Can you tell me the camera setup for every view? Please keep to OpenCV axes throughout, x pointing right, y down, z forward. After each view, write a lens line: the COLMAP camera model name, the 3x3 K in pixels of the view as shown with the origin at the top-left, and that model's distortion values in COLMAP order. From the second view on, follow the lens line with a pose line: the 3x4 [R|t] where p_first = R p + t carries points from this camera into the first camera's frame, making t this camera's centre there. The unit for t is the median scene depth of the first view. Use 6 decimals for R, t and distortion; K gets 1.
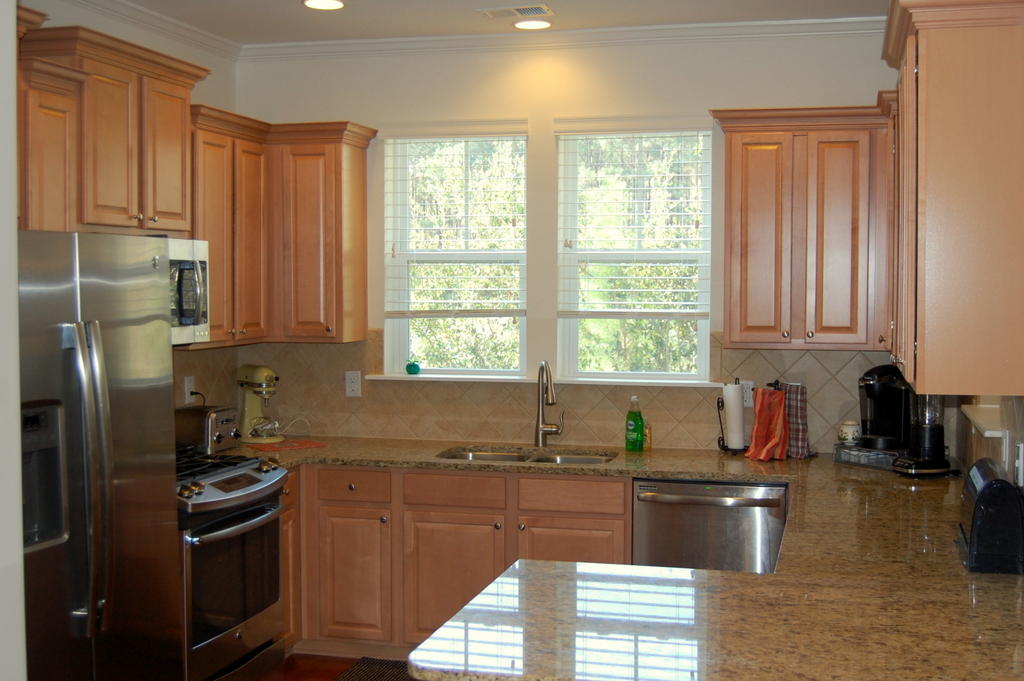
lens RADIAL K [[1185.6, 0, 512.0], [0, 1185.6, 340.5], [0, 0, 1]] dist [-0.036285, -0.019312]
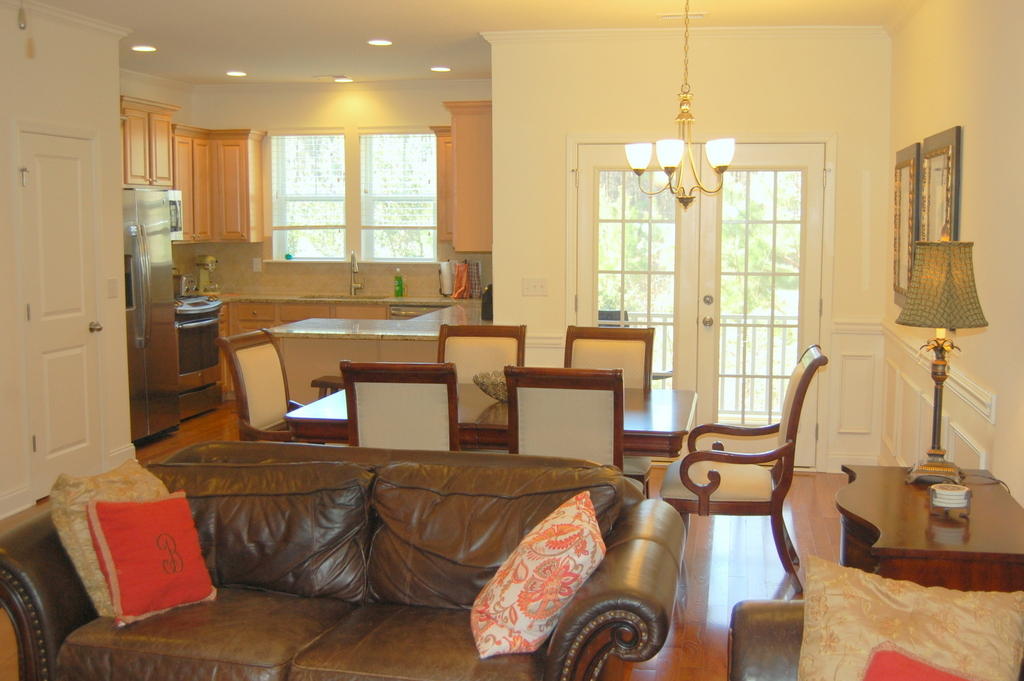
lens RADIAL K [[1185.6, 0, 512.0], [0, 1185.6, 340.5], [0, 0, 1]] dist [-0.036285, -0.019312]
pose [[0.998892, -0.005551, 0.046734, 0.200628], [0.002980, 0.998486, 0.054918, 0.058834], [-0.046968, -0.054717, 0.997397, -0.995923]]
